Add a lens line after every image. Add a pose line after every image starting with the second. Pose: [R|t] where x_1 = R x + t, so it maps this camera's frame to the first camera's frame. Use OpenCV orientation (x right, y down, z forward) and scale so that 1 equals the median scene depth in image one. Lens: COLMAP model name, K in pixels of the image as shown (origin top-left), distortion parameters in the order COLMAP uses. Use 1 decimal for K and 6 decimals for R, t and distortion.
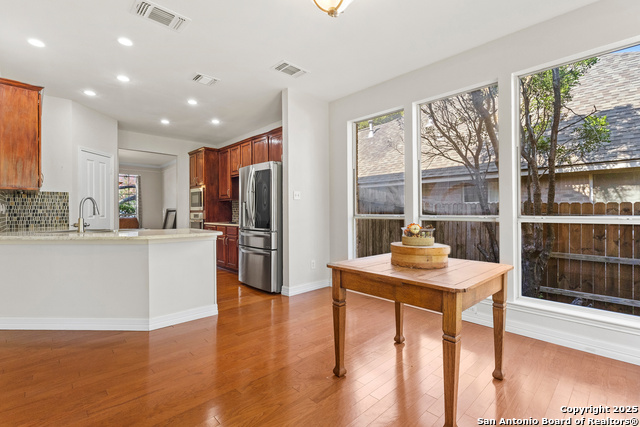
lens RADIAL K [[294.6, 0, 319.4], [0, 294.6, 211.8], [0, 0, 1]] dist [-0.001906, 0.000718]
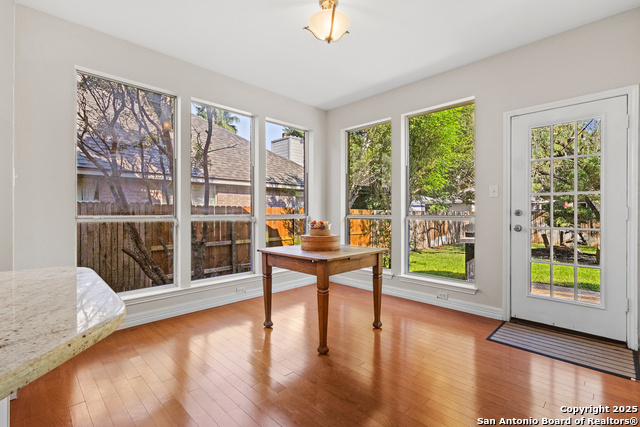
lens RADIAL K [[294.6, 0, 317.7], [0, 294.6, 211.8], [0, 0, 1]] dist [-0.001906, 0.000718]
pose [[-0.025236, -0.000467, 0.999681, -0.541806], [-0.000028, 1.000000, 0.000466, -0.001174], [-0.999682, -0.000016, -0.025236, 0.524031]]
